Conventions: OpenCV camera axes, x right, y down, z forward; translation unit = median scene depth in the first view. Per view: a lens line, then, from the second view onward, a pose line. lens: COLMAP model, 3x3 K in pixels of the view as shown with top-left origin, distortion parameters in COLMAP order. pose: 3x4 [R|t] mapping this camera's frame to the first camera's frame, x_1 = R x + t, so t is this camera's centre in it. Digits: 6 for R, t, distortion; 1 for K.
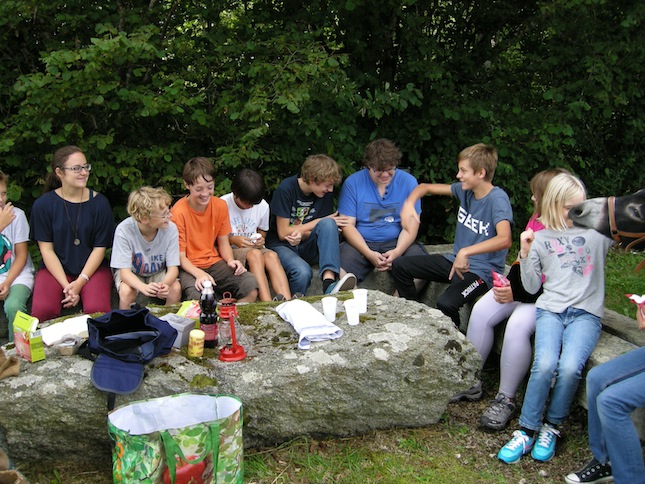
lens RADIAL K [[696.3, 0, 322.6], [0, 696.3, 242.7], [0, 0, 1]] dist [-0.141688, 0.000000]
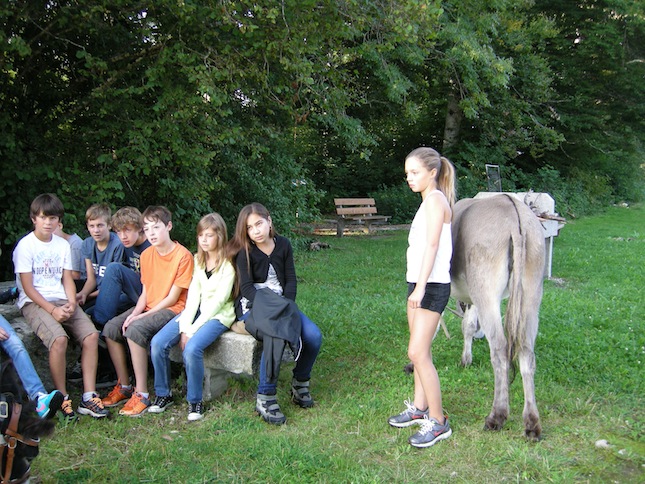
lens RADIAL K [[696.3, 0, 323.1], [0, 696.3, 242.2], [0, 0, 1]] dist [-0.141688, 0.000000]
pose [[0.801298, -0.049169, 0.596242, -0.113793], [0.104568, 0.992786, -0.058660, 0.059271], [-0.589057, 0.109352, 0.800659, -0.273400]]
